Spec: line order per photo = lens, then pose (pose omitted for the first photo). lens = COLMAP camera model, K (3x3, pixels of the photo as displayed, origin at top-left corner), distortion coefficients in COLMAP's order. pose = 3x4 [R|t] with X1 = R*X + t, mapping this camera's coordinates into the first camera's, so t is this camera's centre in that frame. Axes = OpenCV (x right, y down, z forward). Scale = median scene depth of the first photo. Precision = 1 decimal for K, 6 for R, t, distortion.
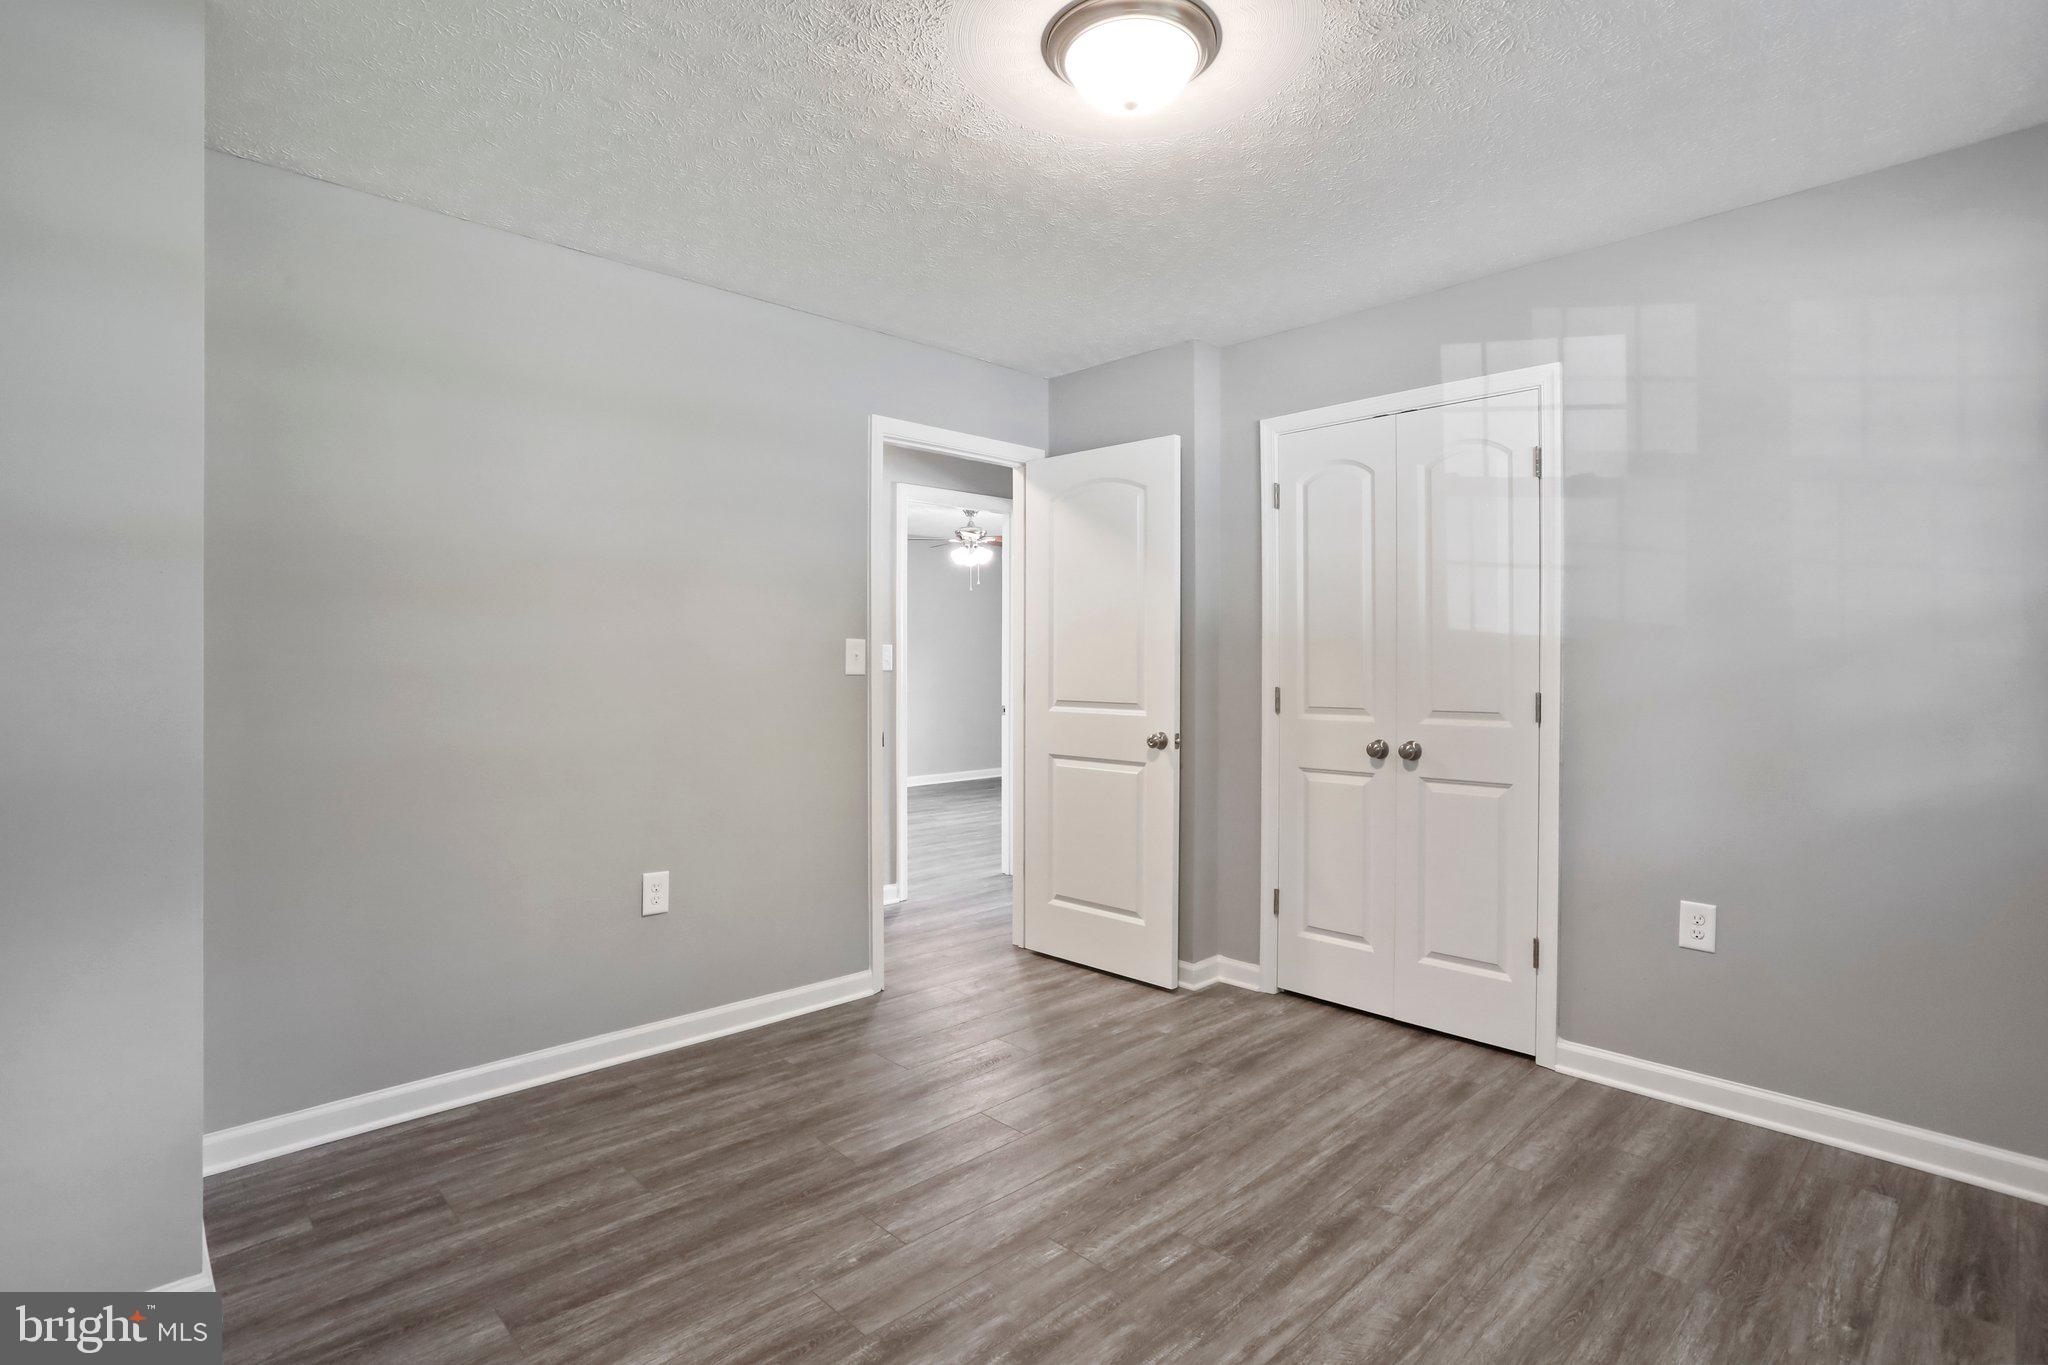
lens RADIAL K [[1005.3, 0, 1018.4], [0, 1005.3, 664.5], [0, 0, 1]] dist [-0.048553, 0.024241]
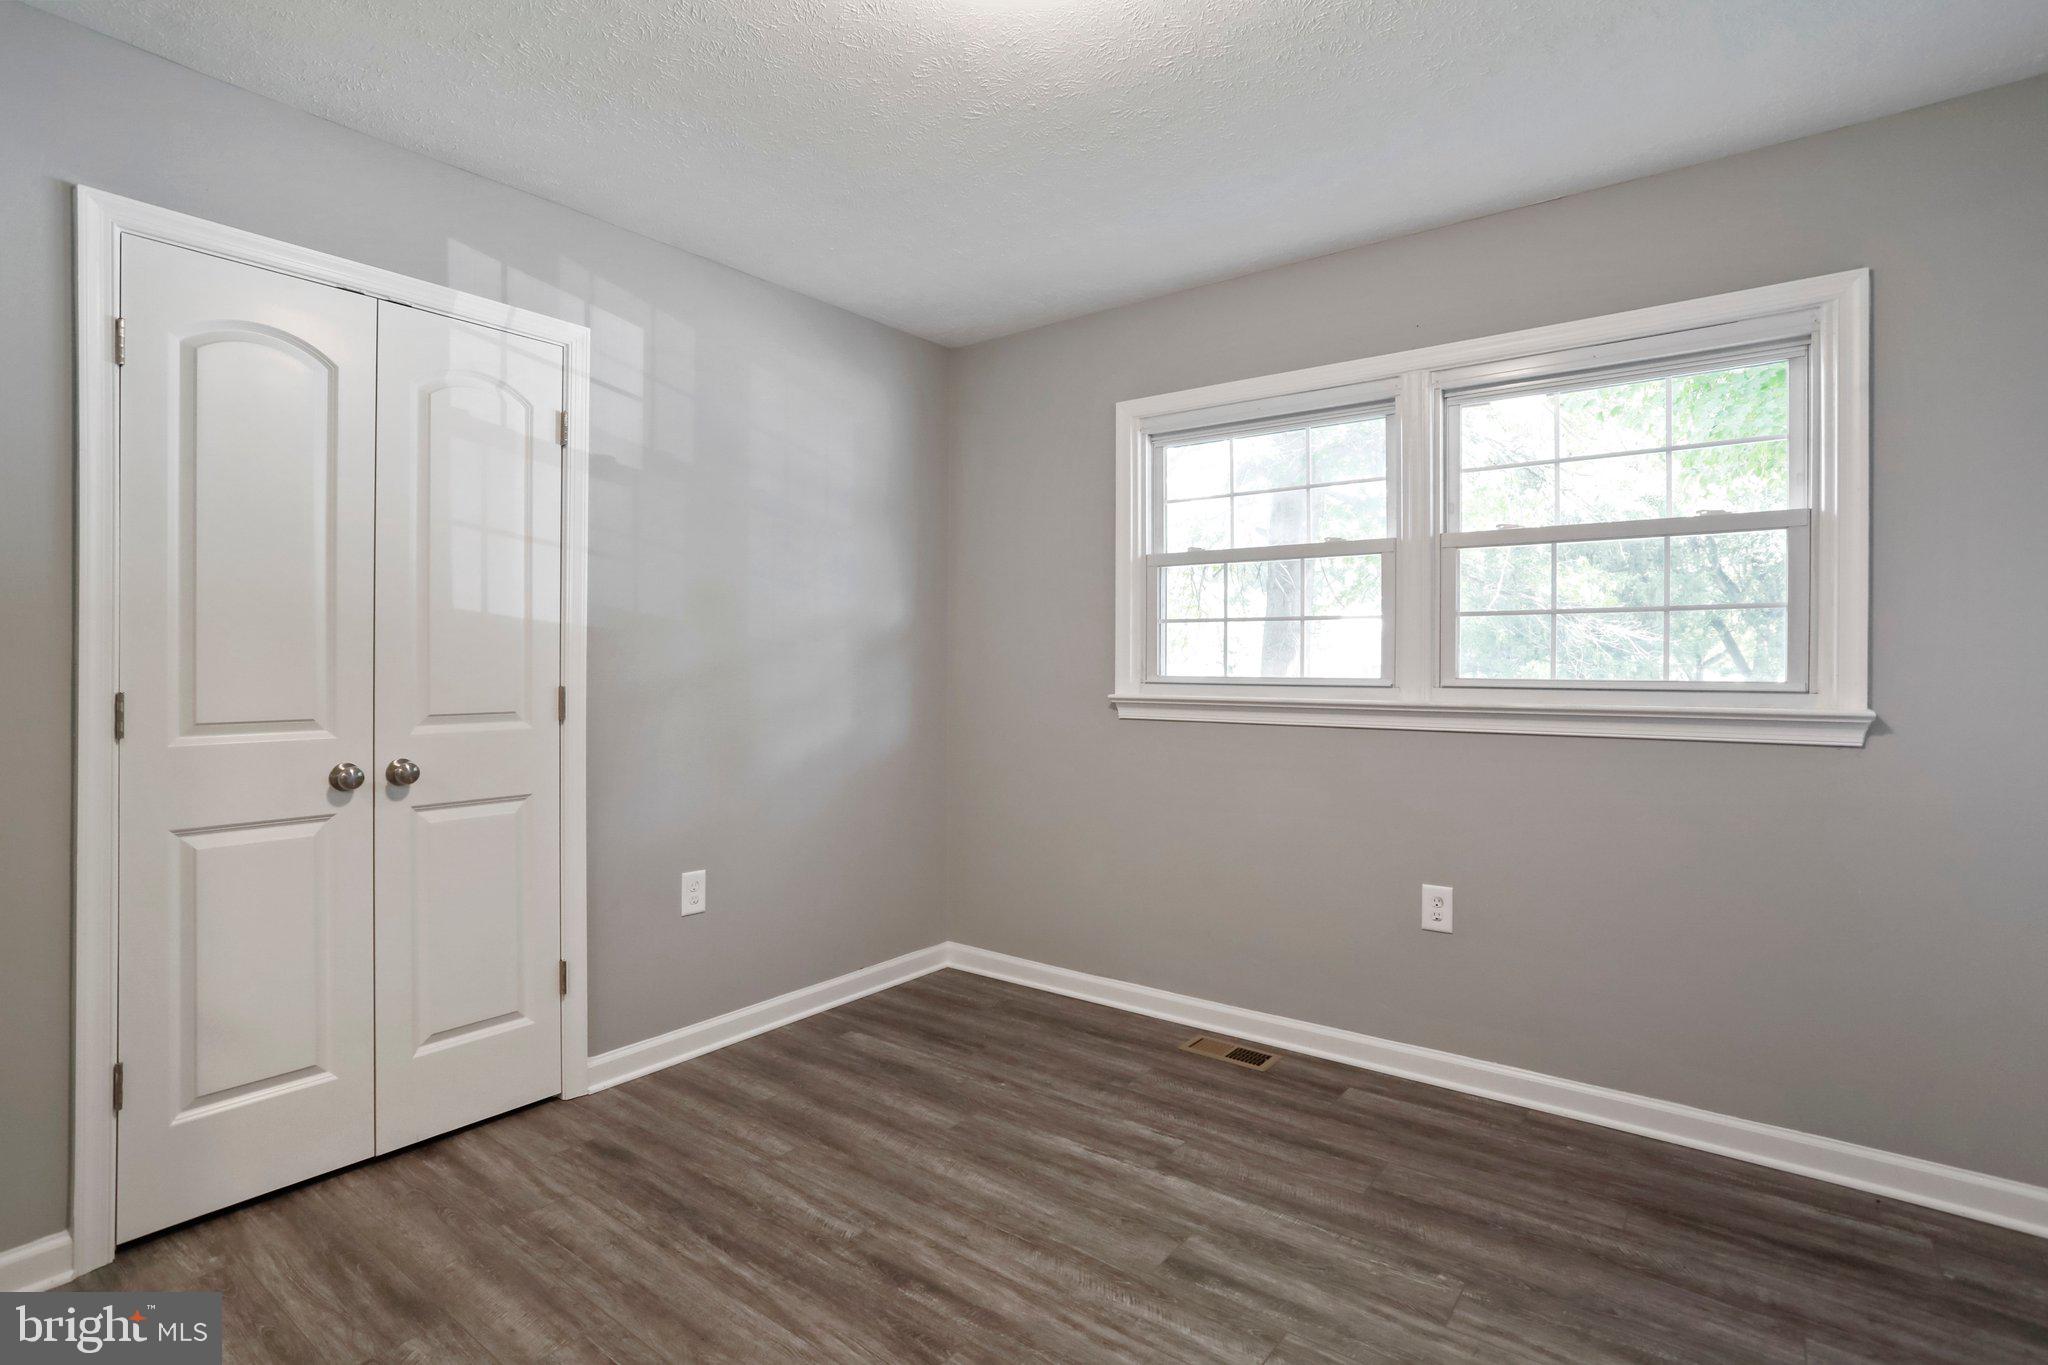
lens RADIAL K [[1005.3, 0, 1018.7], [0, 1005.3, 663.6], [0, 0, 1]] dist [-0.048553, 0.024241]
pose [[-0.164636, -0.000272, 0.986354, -0.444675], [-0.002298, 0.999997, -0.000108, 0.007141], [-0.986352, -0.002284, -0.164636, 0.768787]]
